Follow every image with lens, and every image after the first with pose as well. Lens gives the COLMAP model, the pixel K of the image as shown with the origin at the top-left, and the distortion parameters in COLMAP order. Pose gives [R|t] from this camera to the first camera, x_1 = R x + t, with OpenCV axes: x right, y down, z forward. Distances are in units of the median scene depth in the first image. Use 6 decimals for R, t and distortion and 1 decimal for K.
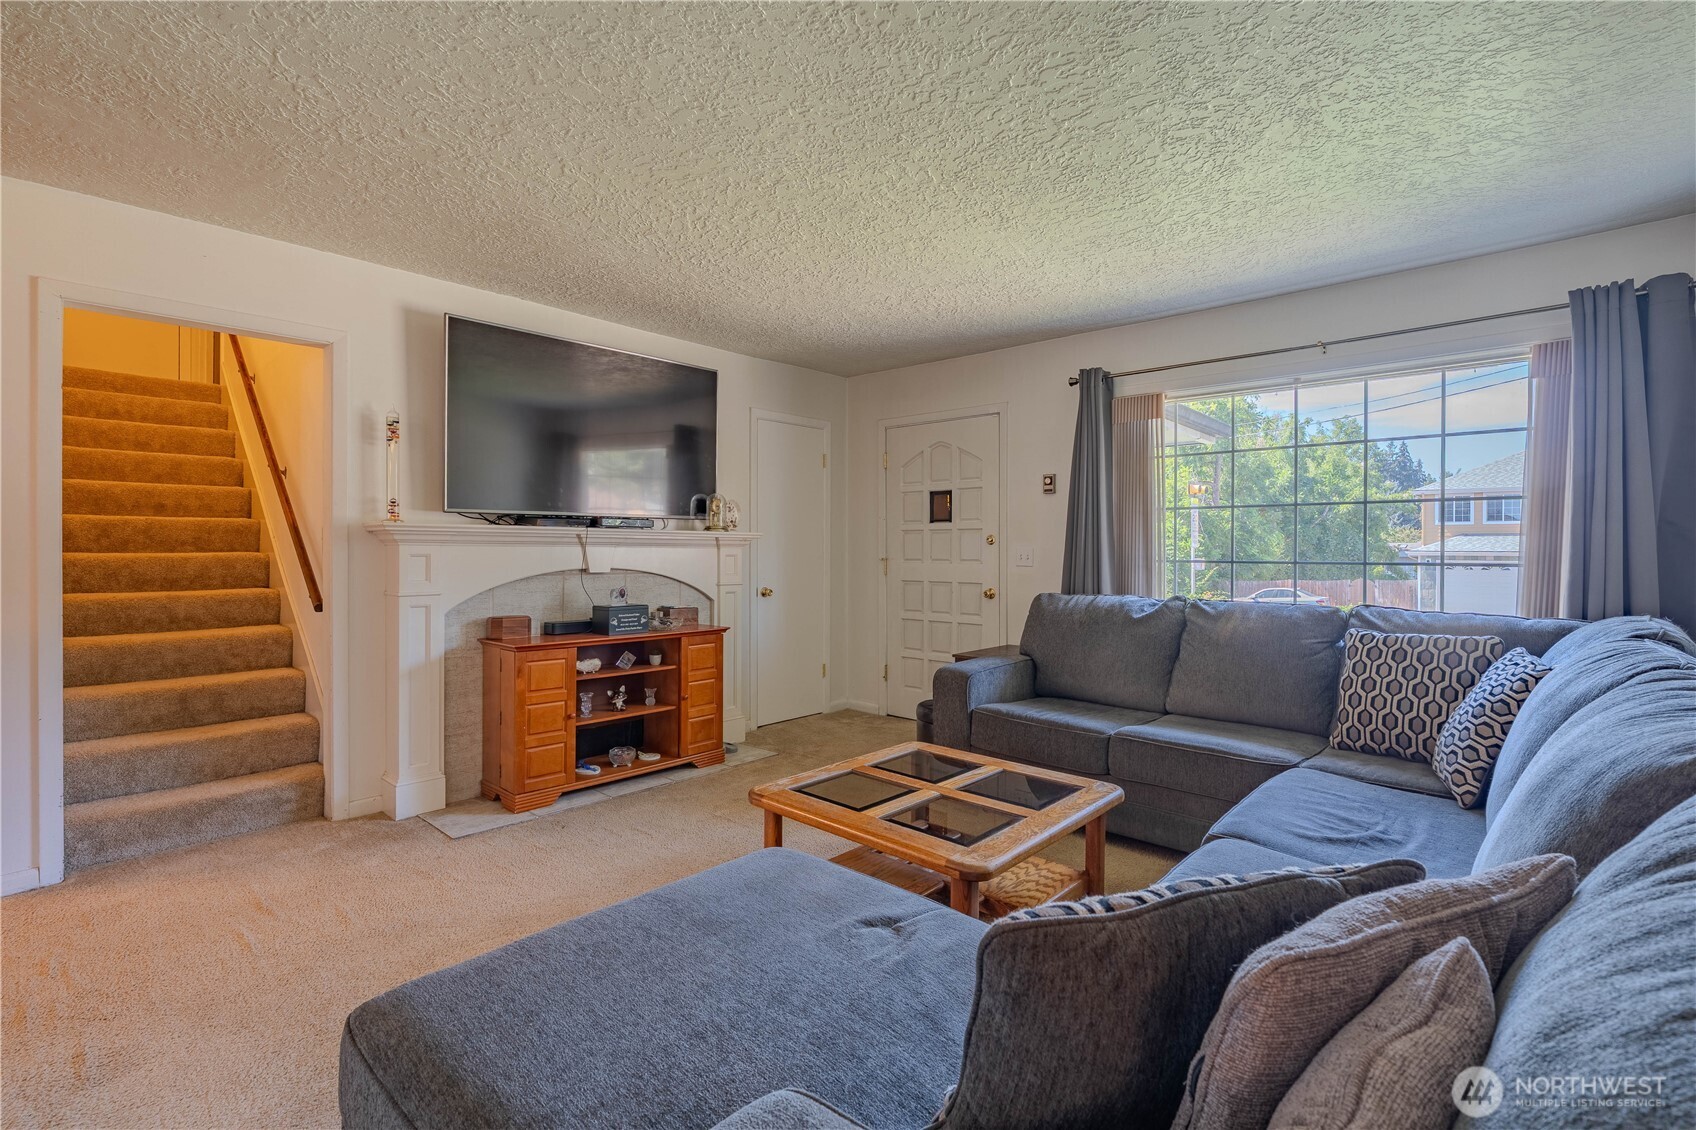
lens RADIAL K [[764.4, 0, 859.5], [0, 764.4, 559.1], [0, 0, 1]] dist [-0.004560, 0.000459]
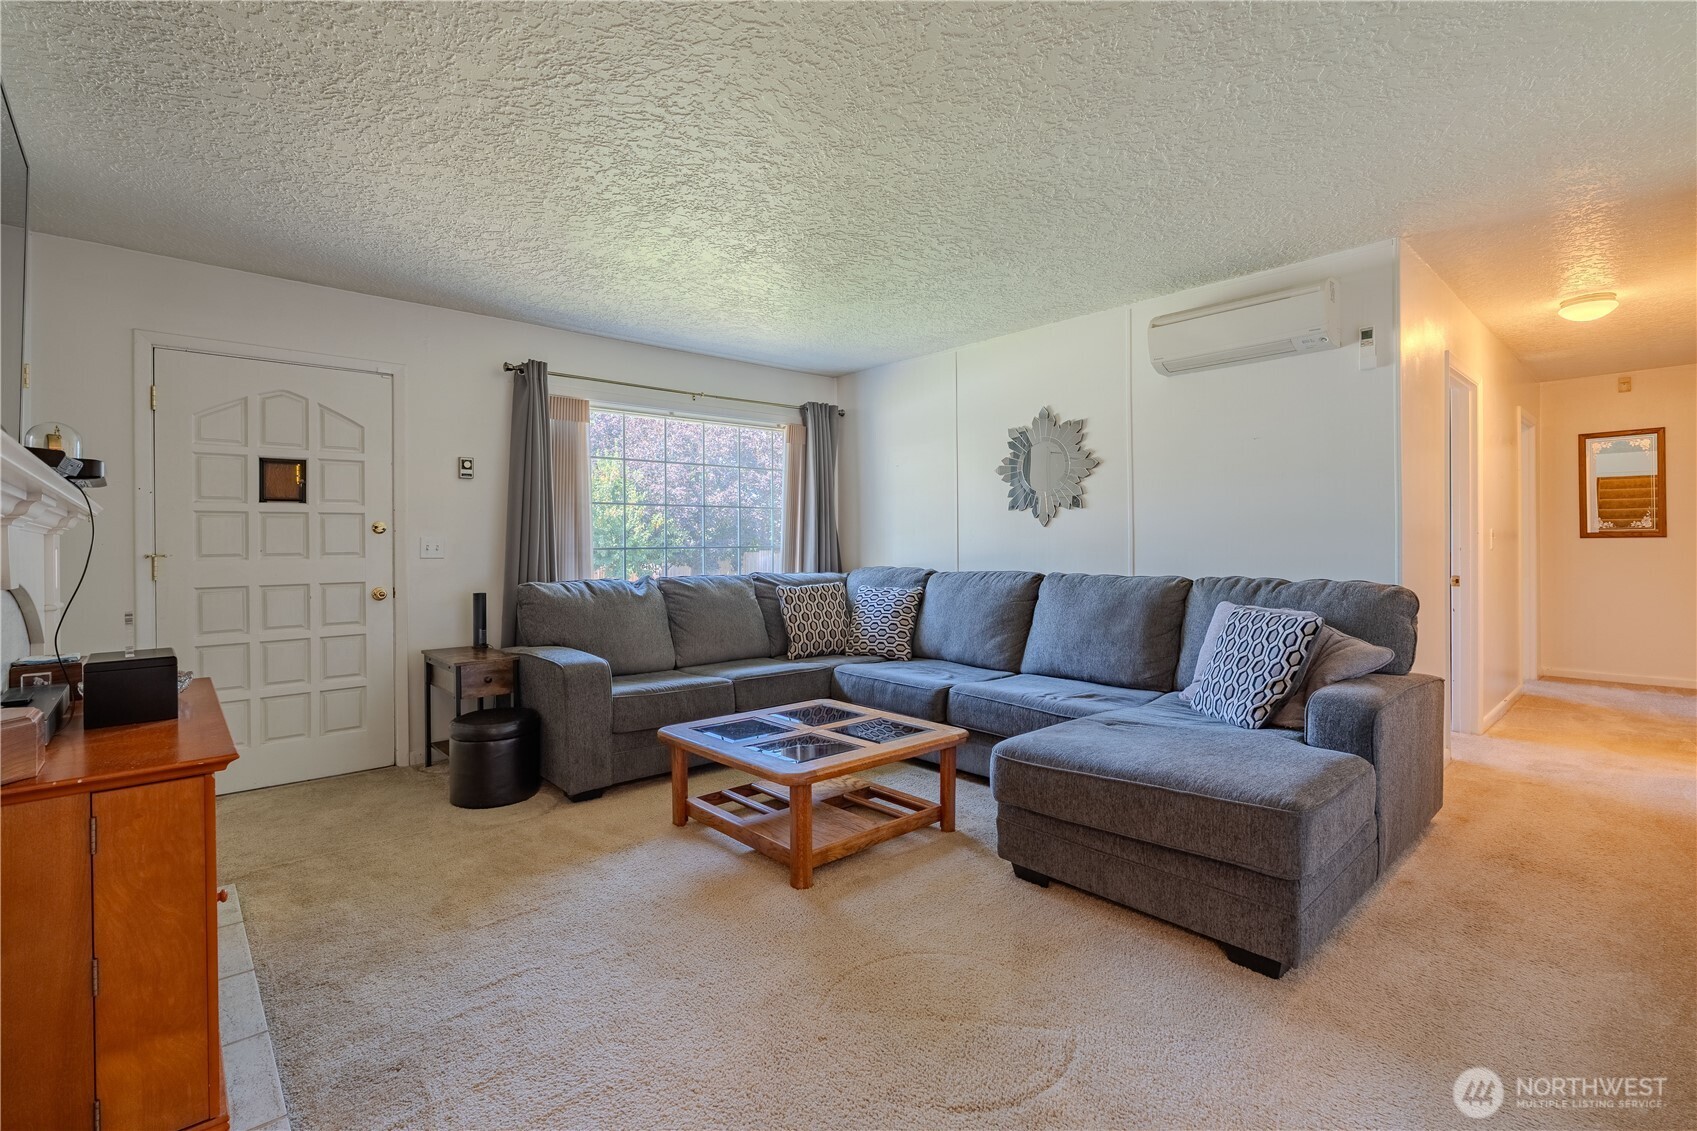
lens RADIAL K [[769.1, 0, 851.2], [0, 769.1, 543.0], [0, 0, 1]] dist [-0.006140, -0.000040]
pose [[0.104855, -0.008096, 0.994455, -0.623545], [0.019066, 0.999799, 0.006129, -0.004693], [-0.994305, 0.018317, 0.104989, 0.441927]]
